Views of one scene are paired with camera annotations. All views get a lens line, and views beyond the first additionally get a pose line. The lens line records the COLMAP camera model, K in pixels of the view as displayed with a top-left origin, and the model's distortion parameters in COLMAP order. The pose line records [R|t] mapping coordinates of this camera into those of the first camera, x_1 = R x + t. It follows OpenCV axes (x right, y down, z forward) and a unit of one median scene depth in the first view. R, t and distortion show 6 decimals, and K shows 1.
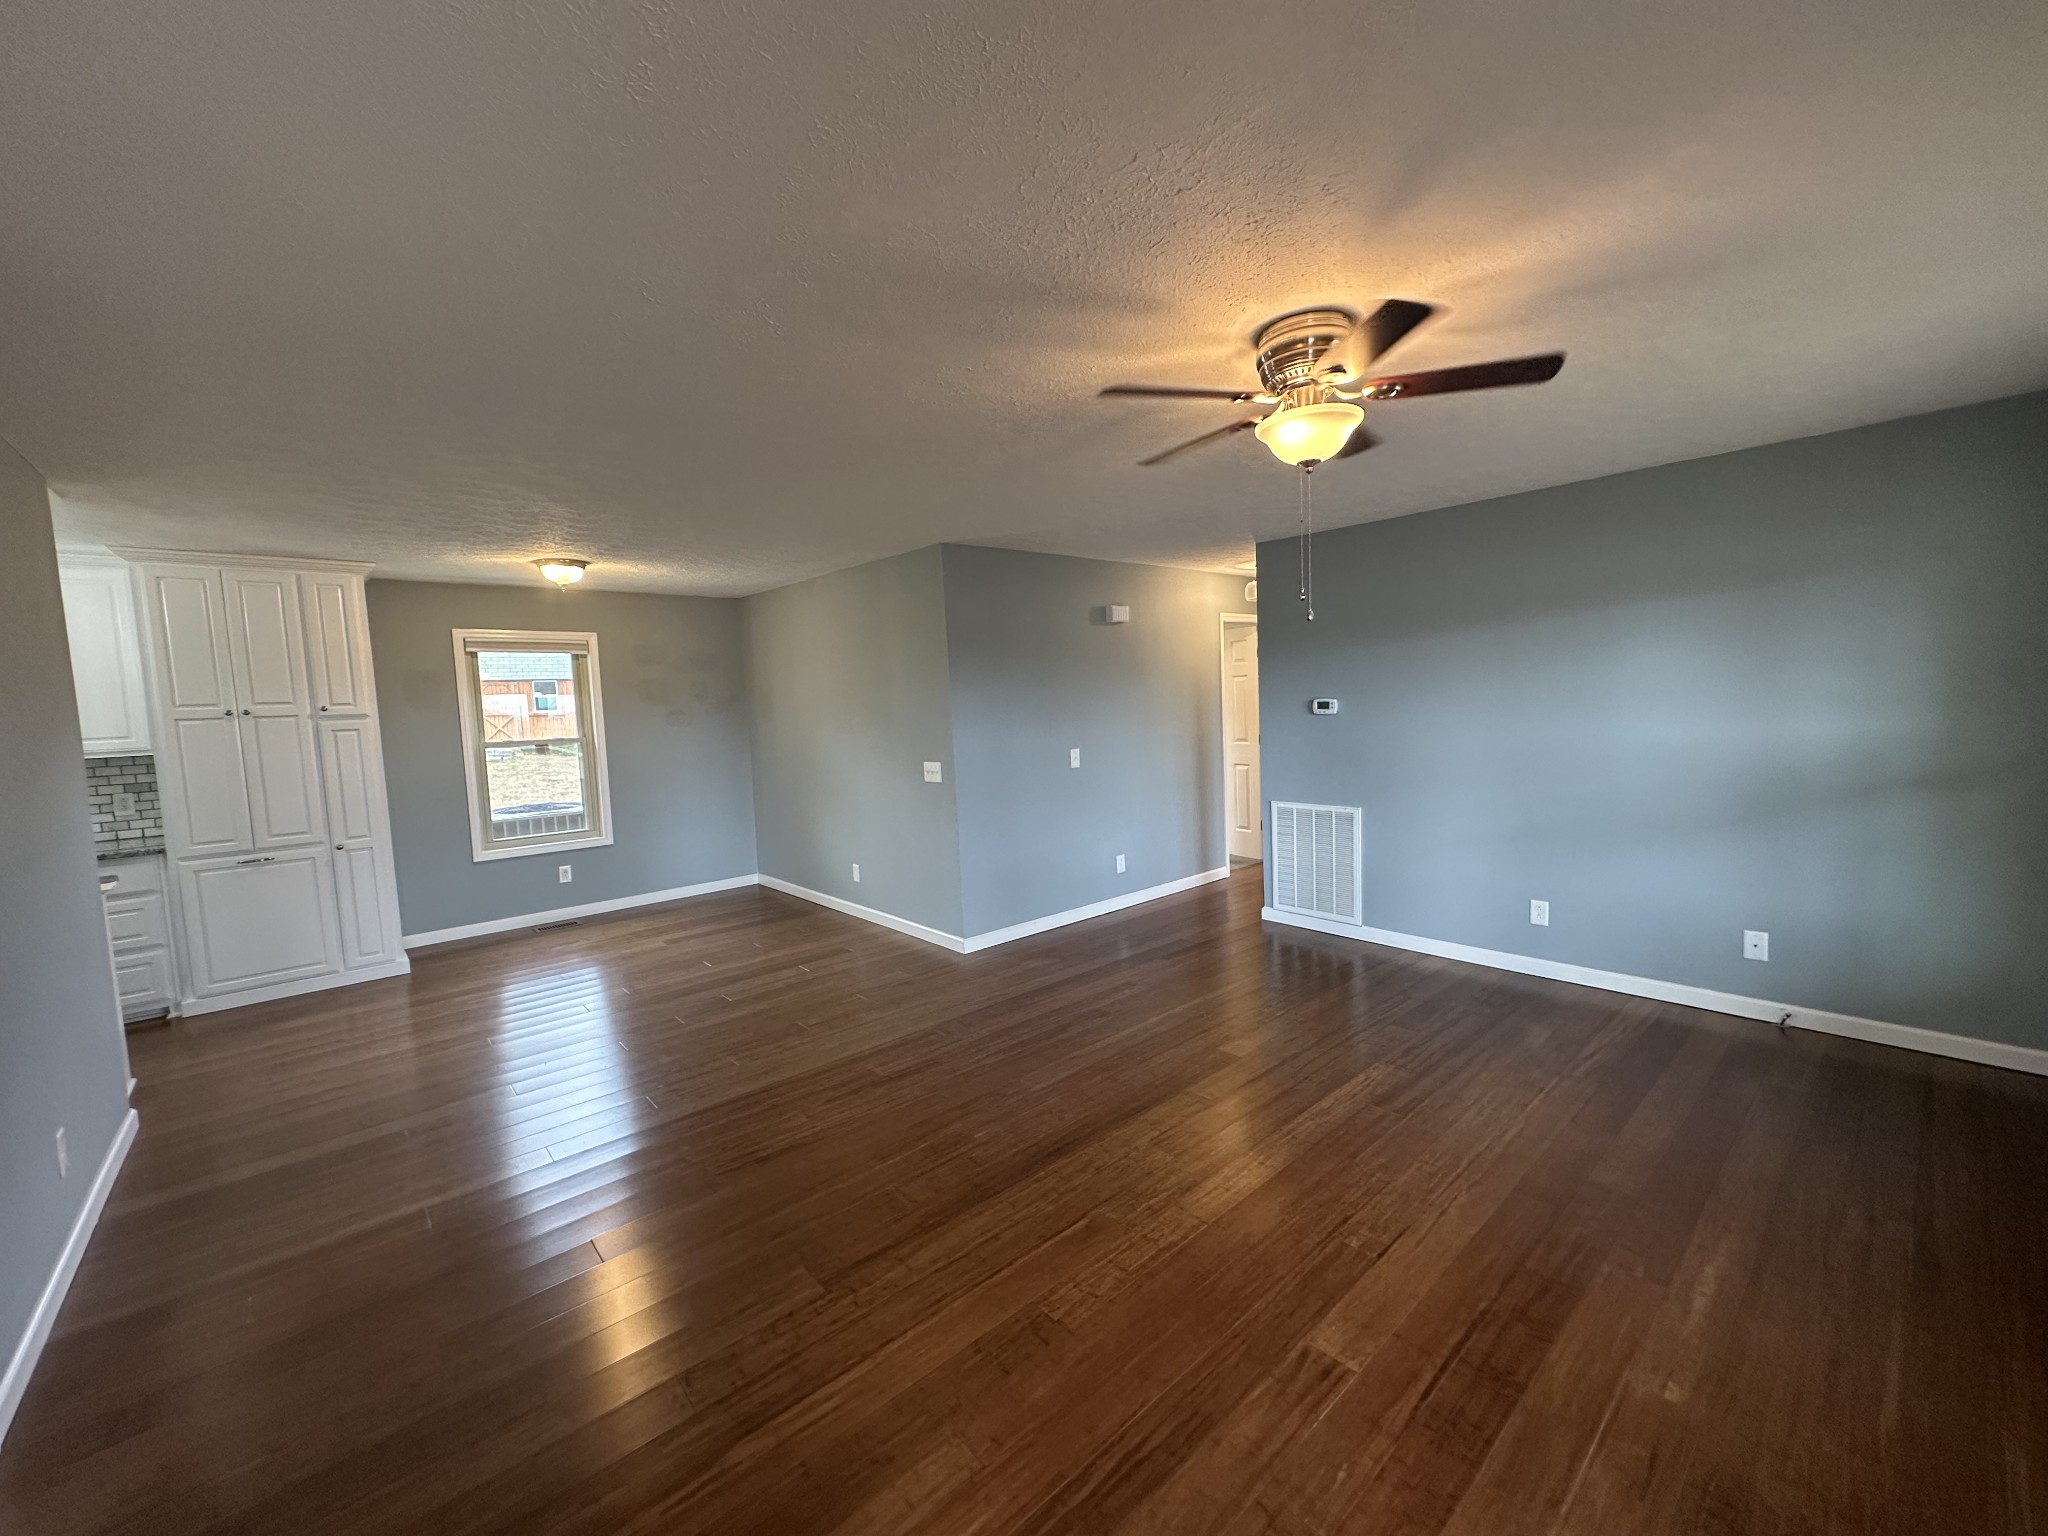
lens RADIAL K [[818.2, 0, 1024.0], [0, 818.2, 768.0], [0, 0, 1]] dist [0.009846, -0.000113]
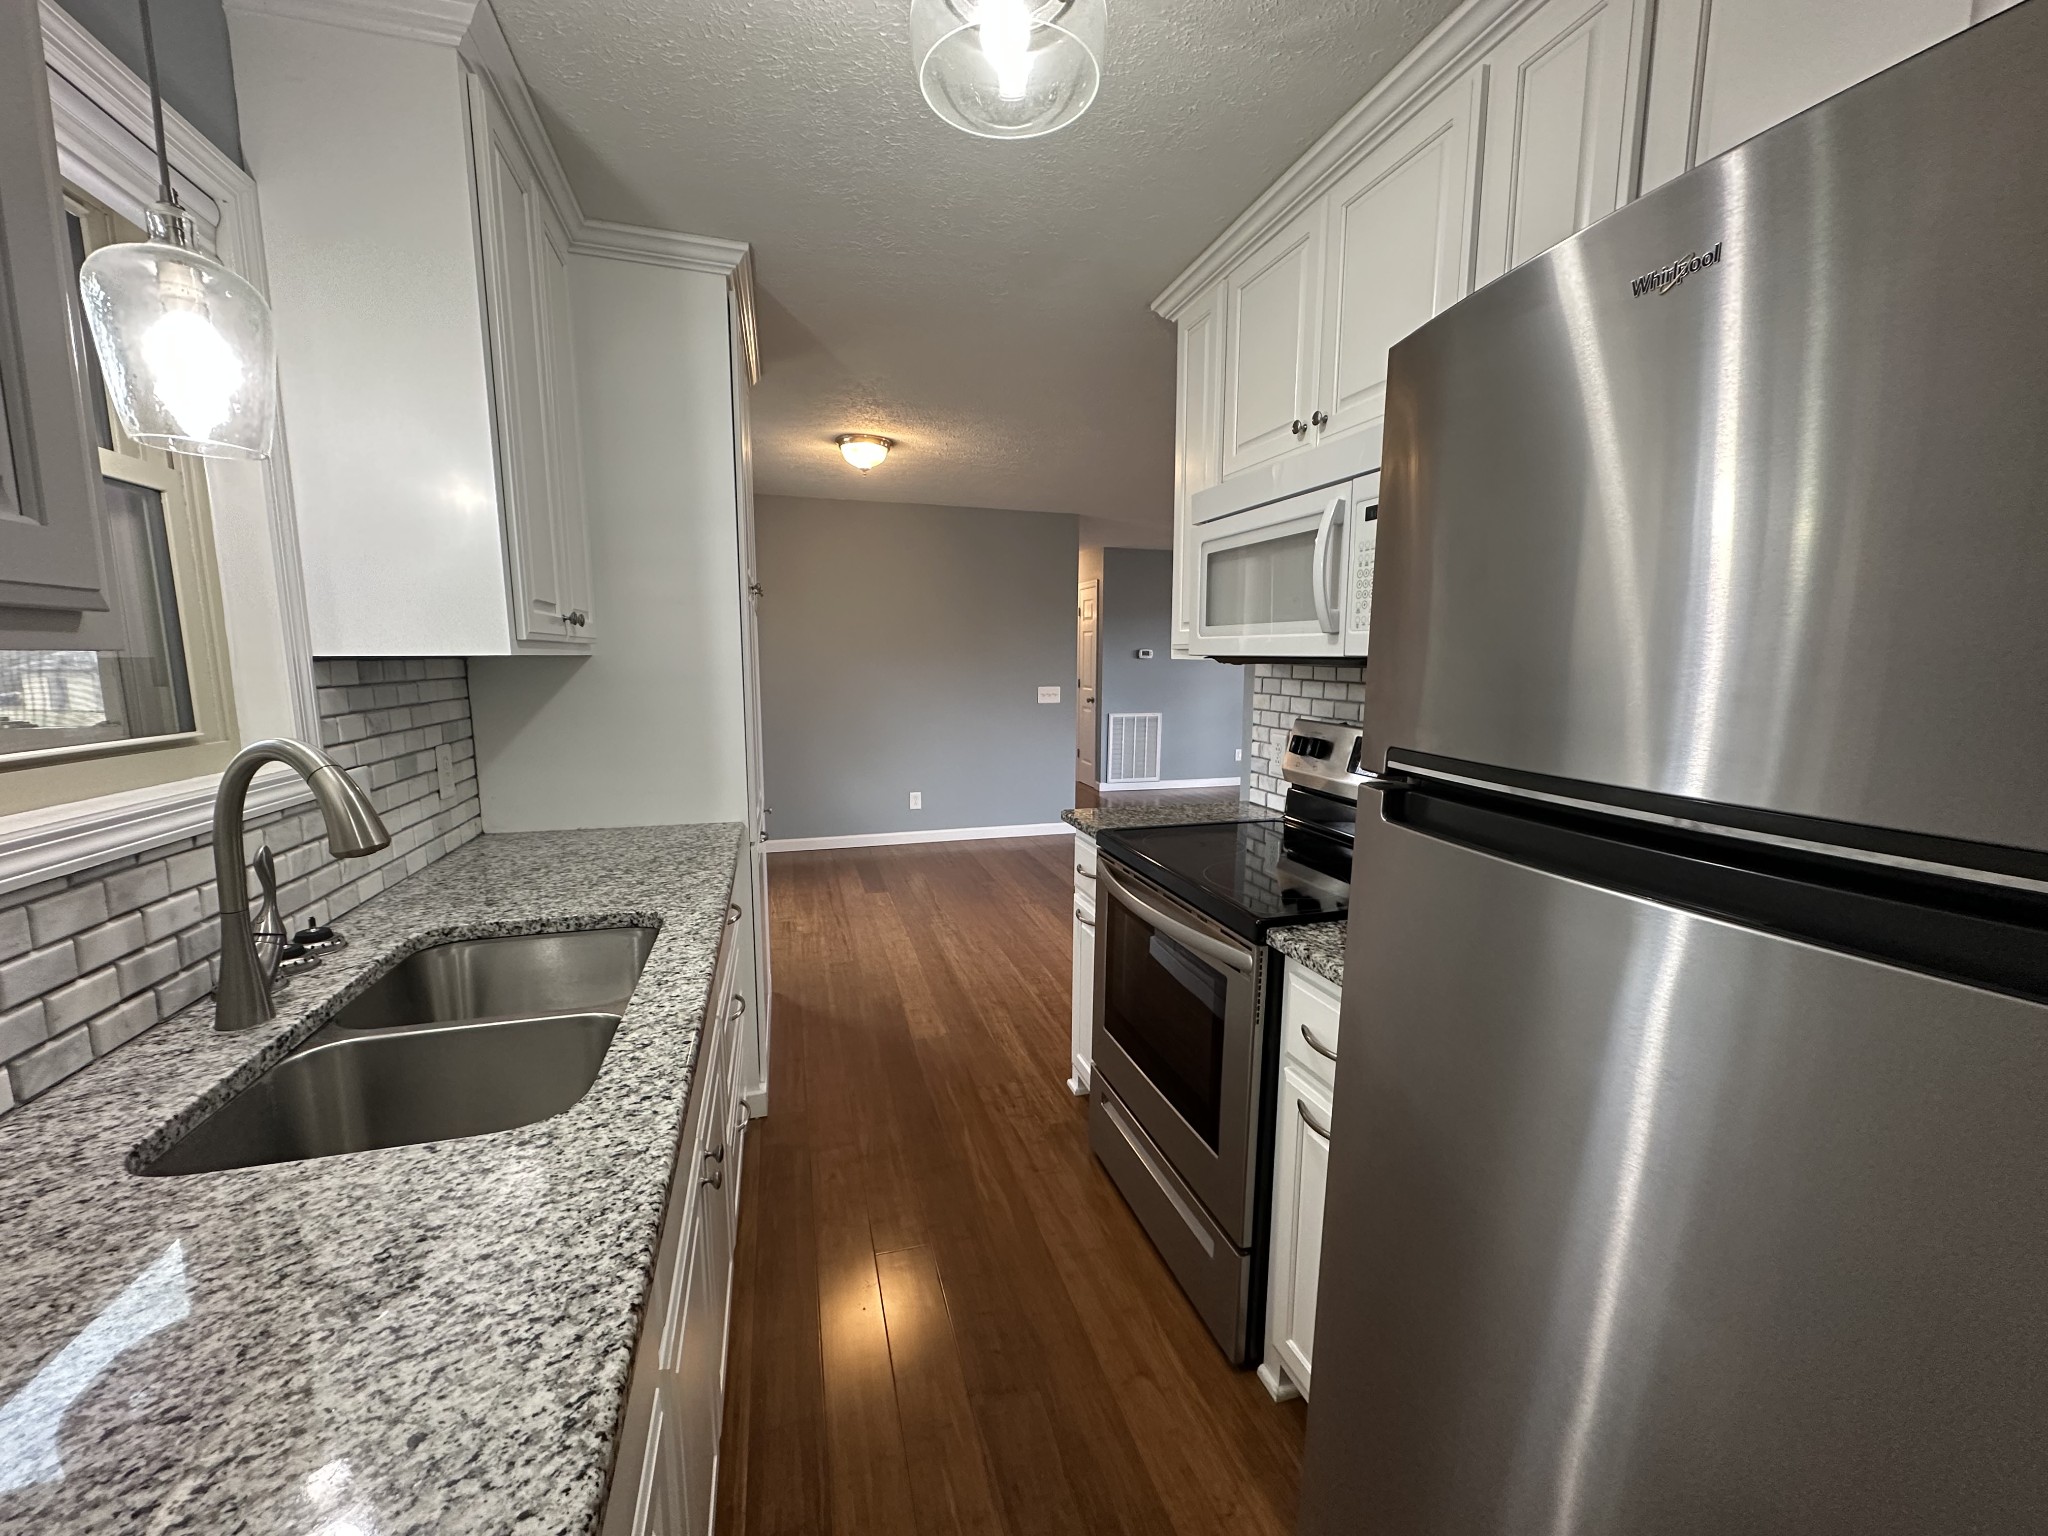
lens RADIAL K [[818.2, 0, 1024.0], [0, 818.2, 768.0], [0, 0, 1]] dist [0.009846, -0.000113]
pose [[0.423826, -0.087475, 0.901510, -1.292723], [0.055392, 0.995966, 0.070599, 0.025910], [-0.904048, 0.020015, 0.426962, 0.517191]]
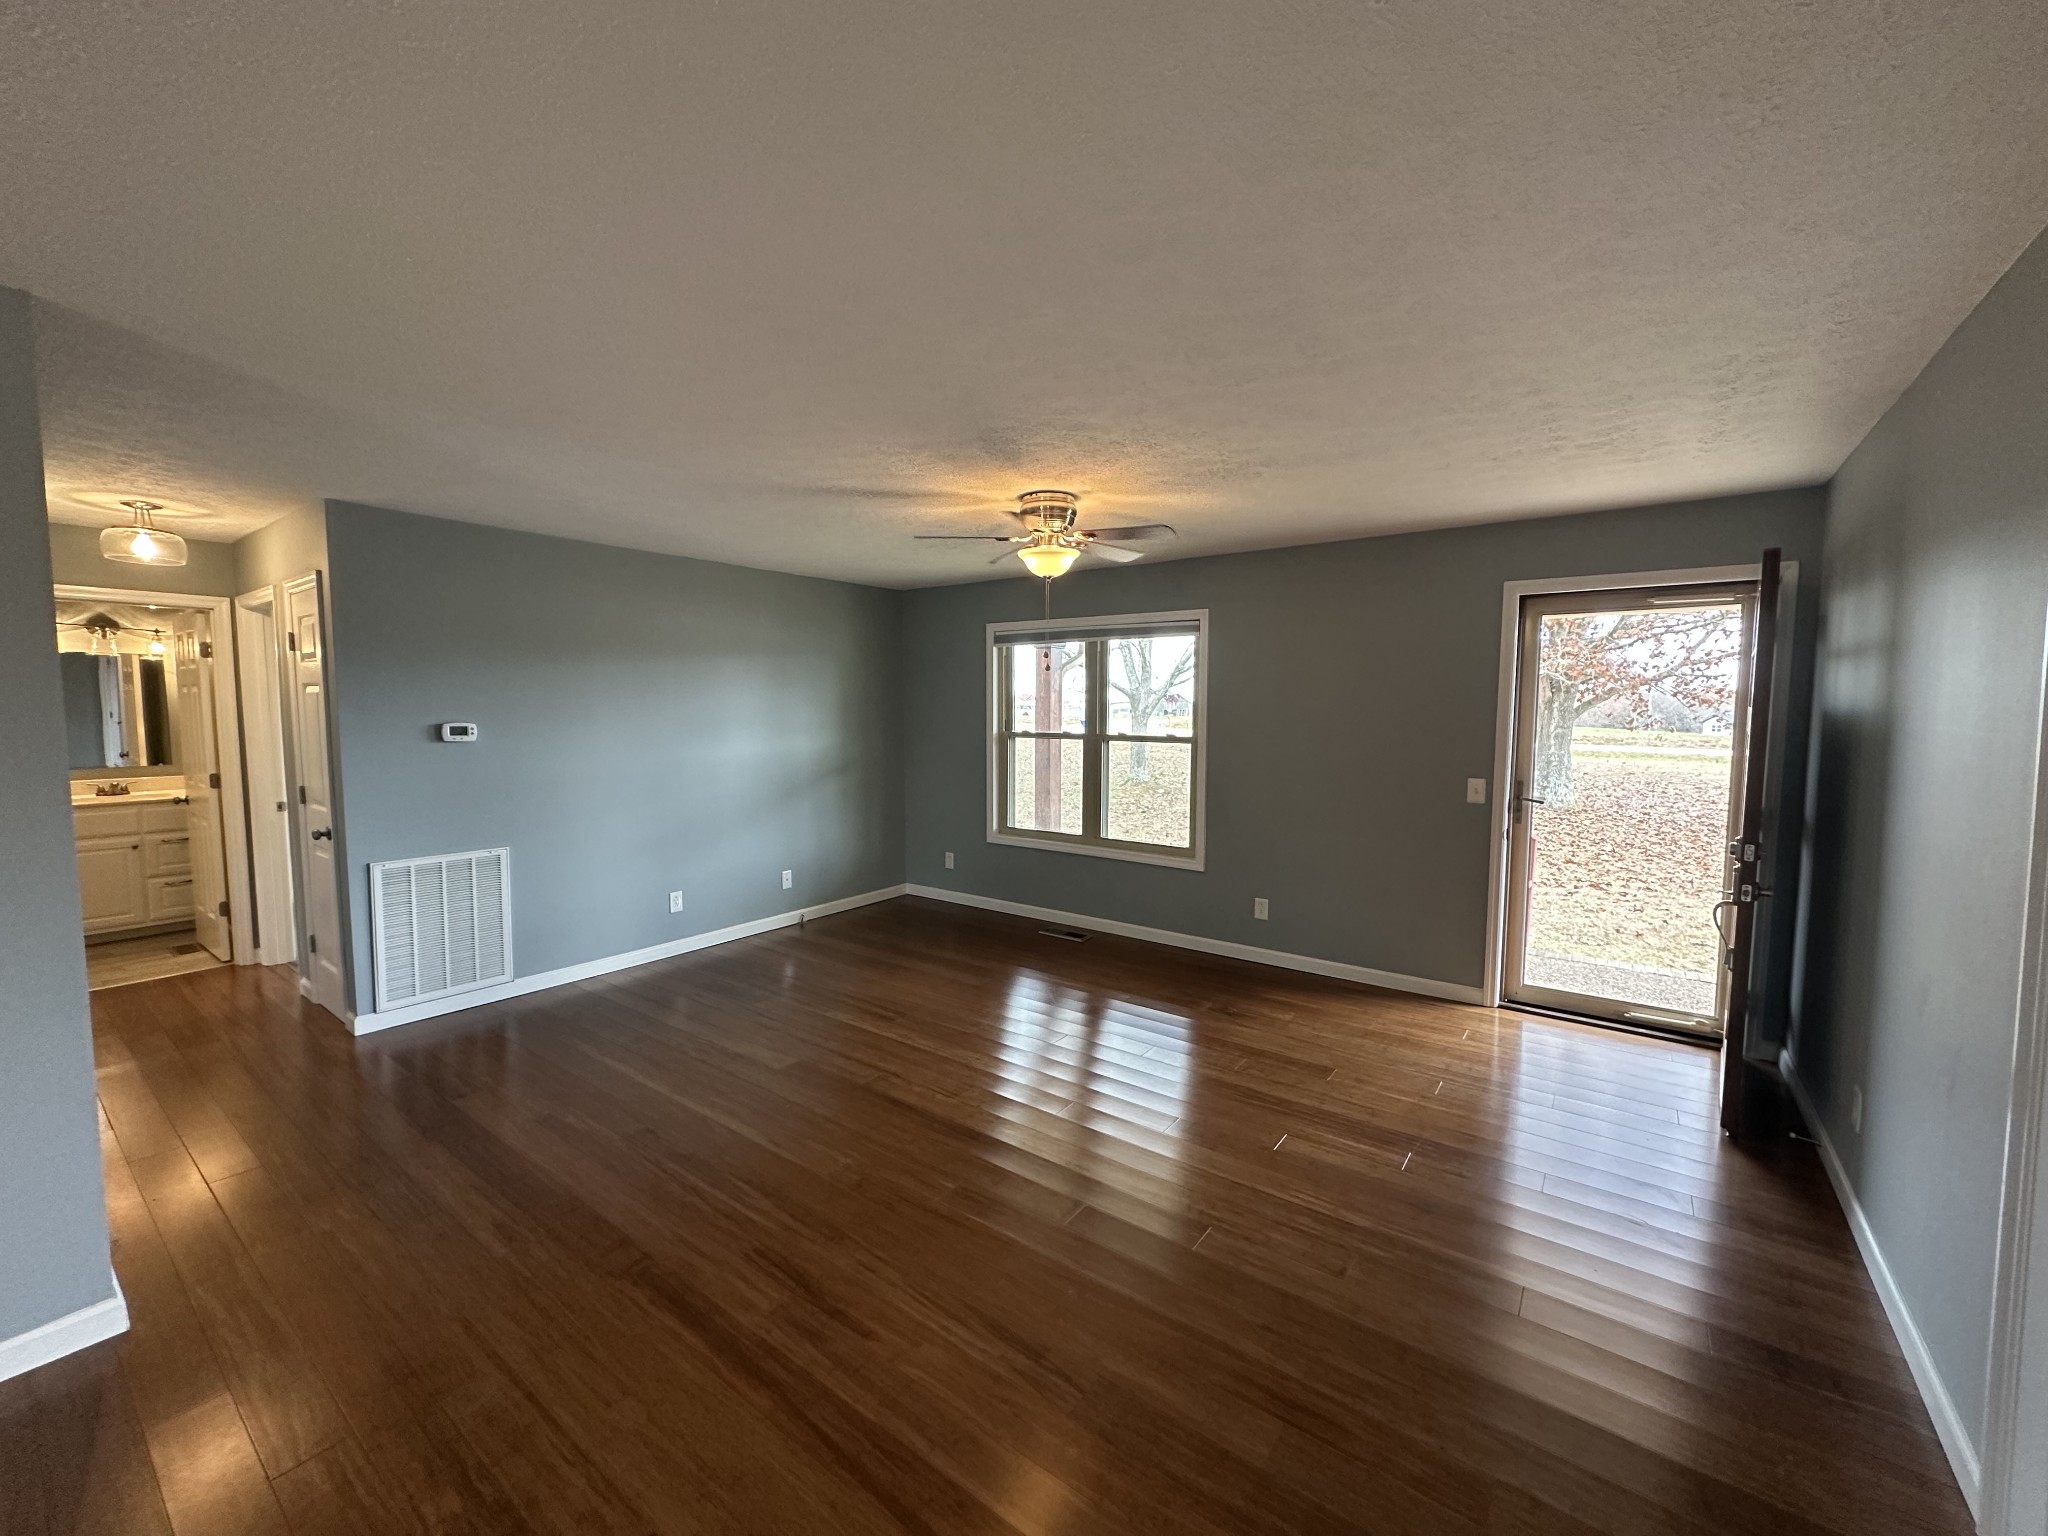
lens RADIAL K [[818.2, 0, 1024.0], [0, 818.2, 768.0], [0, 0, 1]] dist [0.009846, -0.000113]
pose [[-0.202905, -0.039729, 0.978392, -0.562536], [0.082491, 0.994931, 0.057508, -0.040818], [-0.975718, 0.092377, -0.198600, 0.621053]]
